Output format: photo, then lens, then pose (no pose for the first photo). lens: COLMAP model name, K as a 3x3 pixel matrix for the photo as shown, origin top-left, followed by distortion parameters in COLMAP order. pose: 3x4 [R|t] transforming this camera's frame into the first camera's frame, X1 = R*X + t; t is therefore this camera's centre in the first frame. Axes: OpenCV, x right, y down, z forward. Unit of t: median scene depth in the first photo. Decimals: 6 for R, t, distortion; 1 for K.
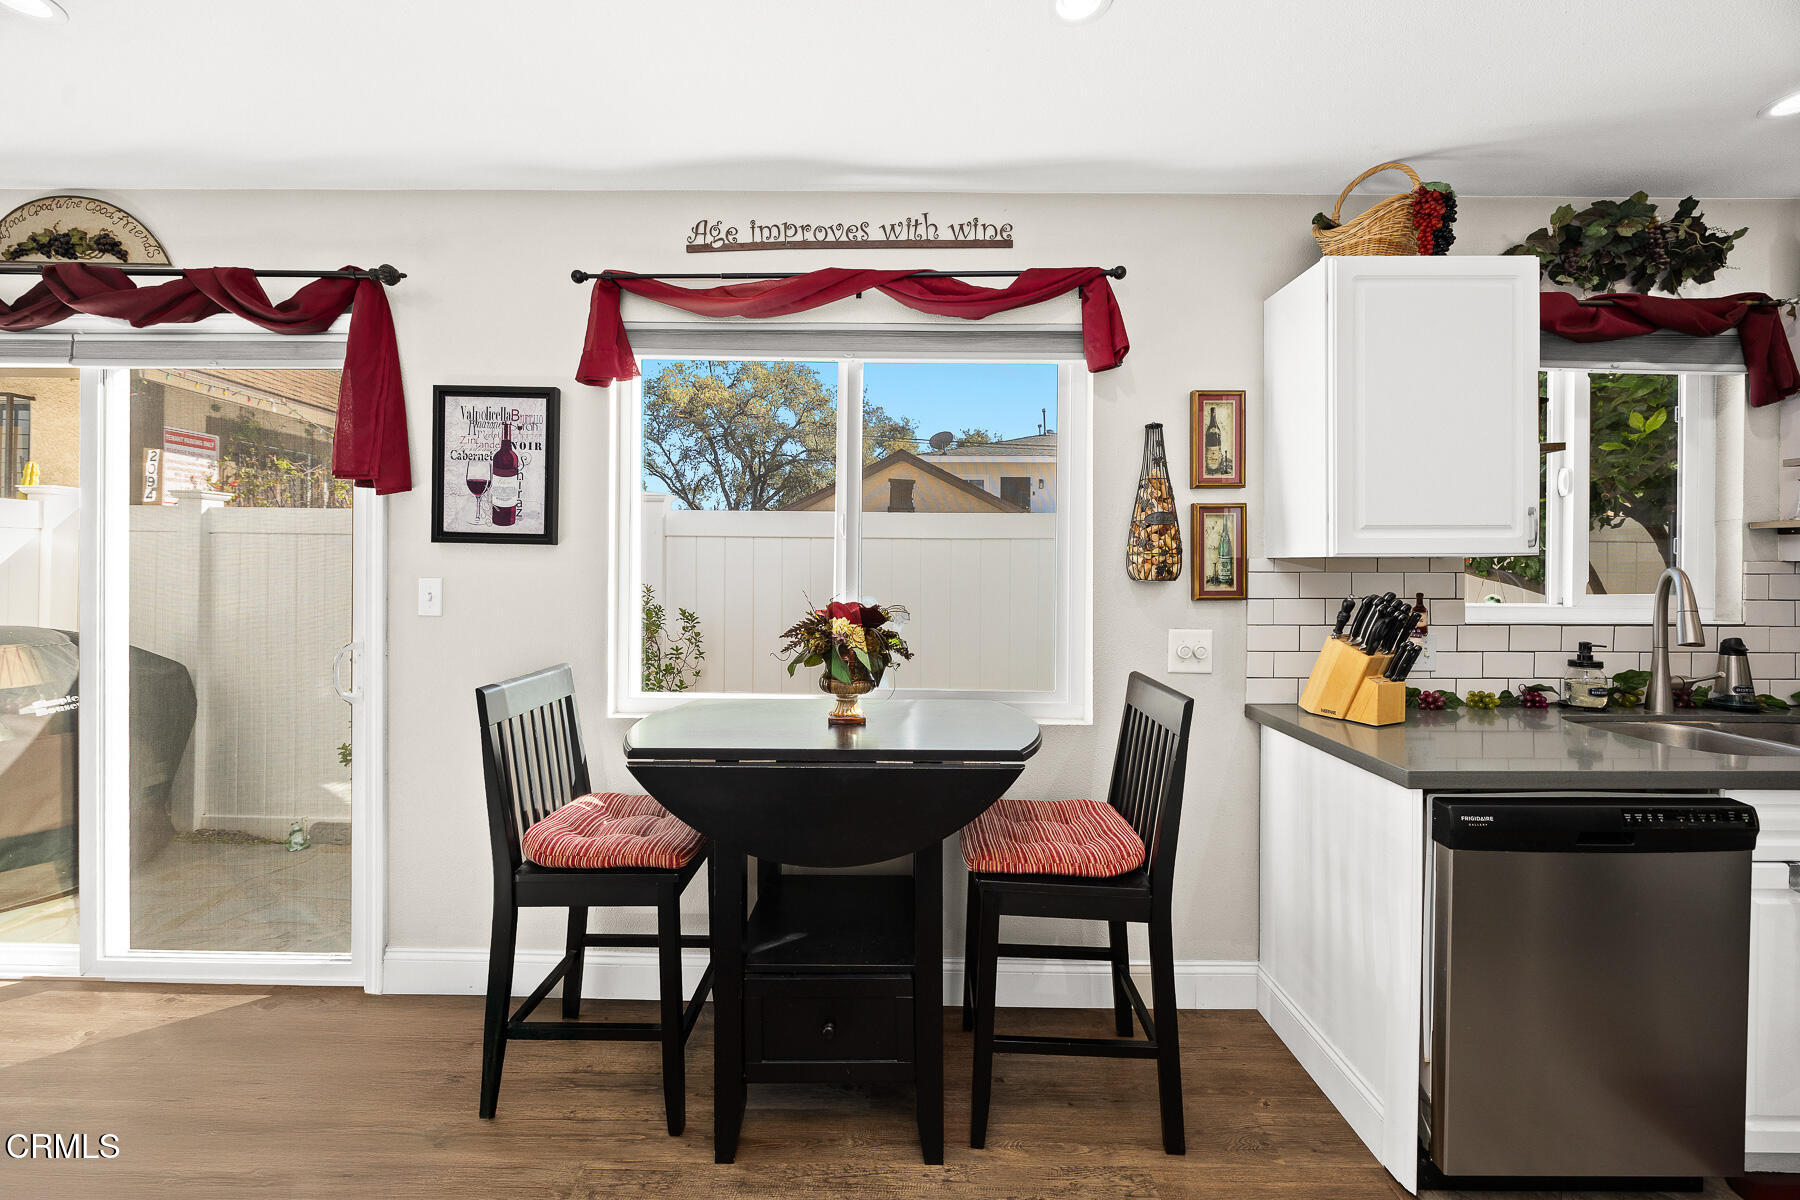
lens RADIAL K [[695.5, 0, 892.6], [0, 695.5, 567.4], [0, 0, 1]] dist [-0.003326, -0.000182]
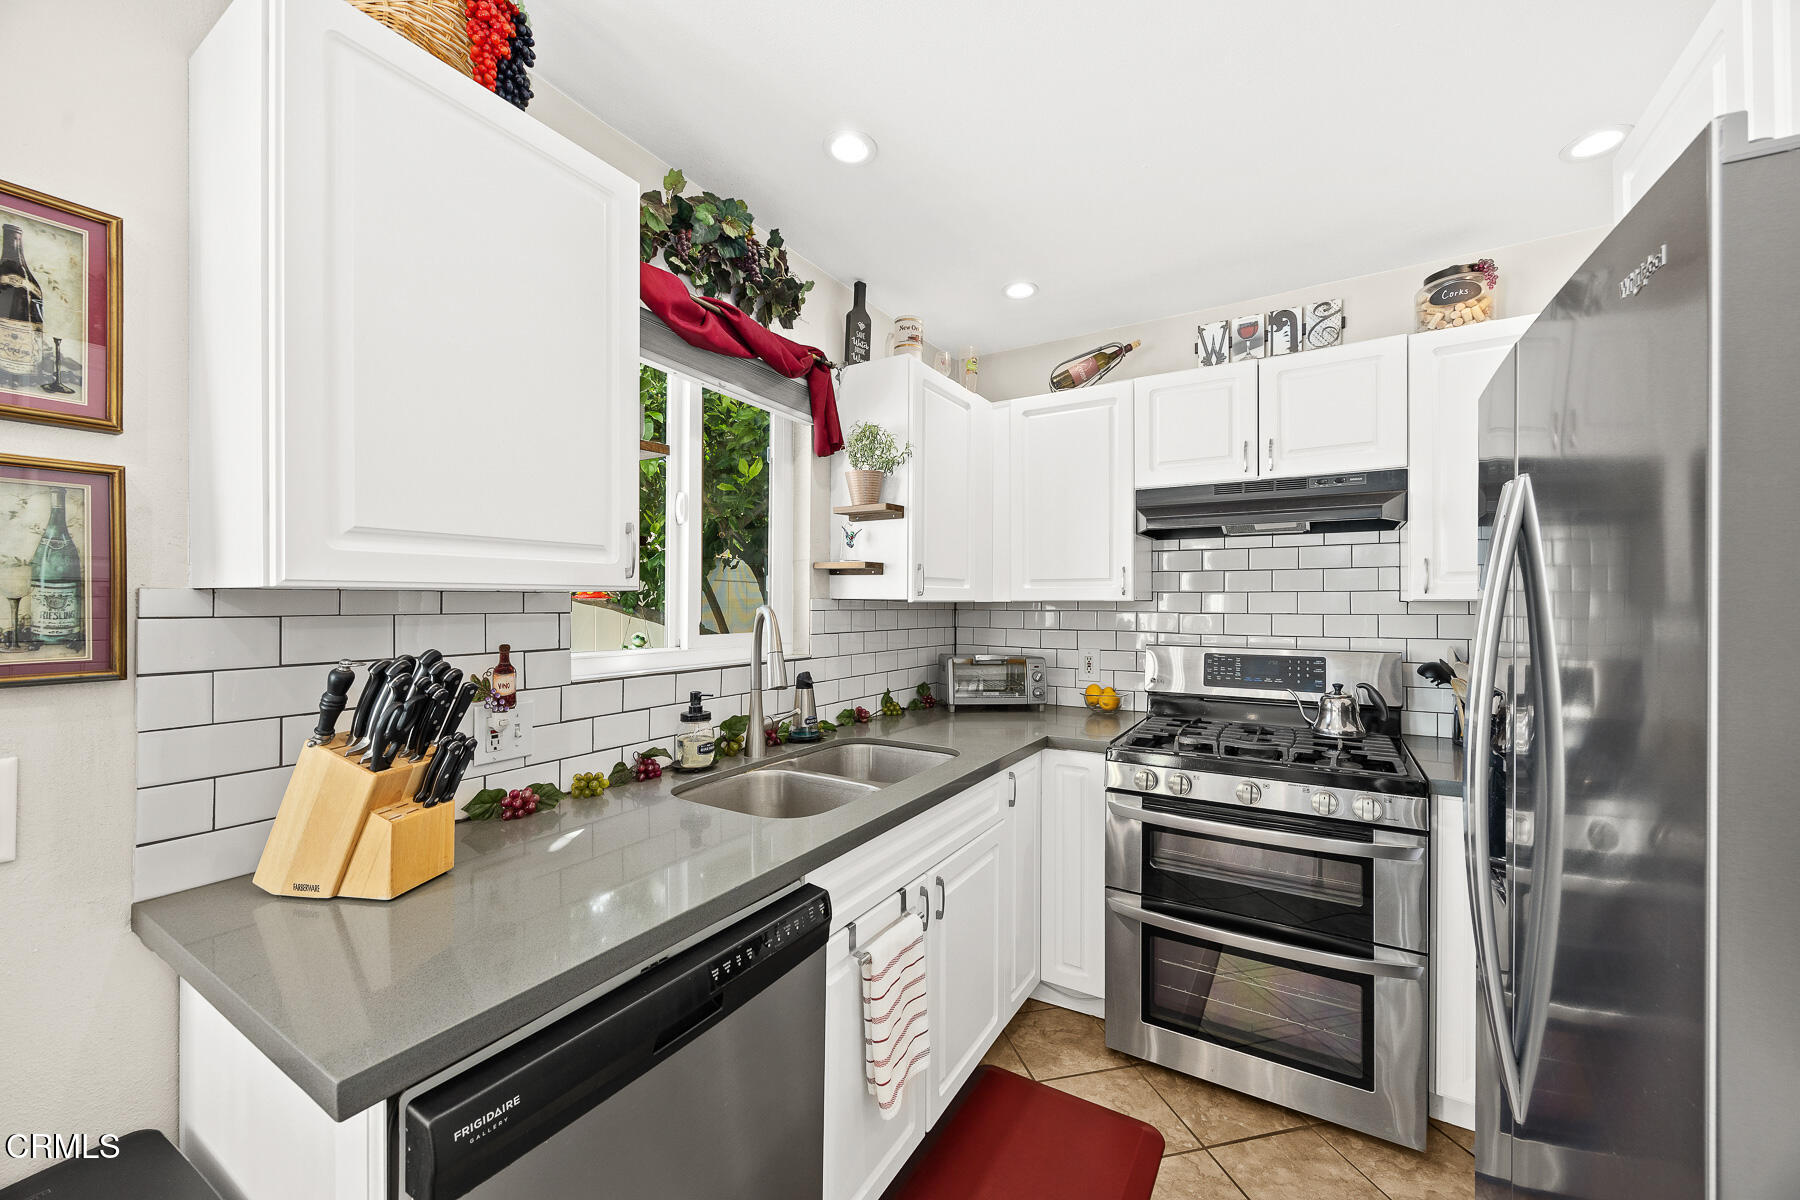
lens RADIAL K [[695.5, 0, 898.2], [0, 695.5, 603.0], [0, 0, 1]] dist [-0.003326, -0.000182]
pose [[0.516088, -0.001024, 0.856535, 0.386424], [-0.000389, 0.999999, 0.001430, -0.004167], [-0.856535, -0.001071, 0.516087, 0.335112]]
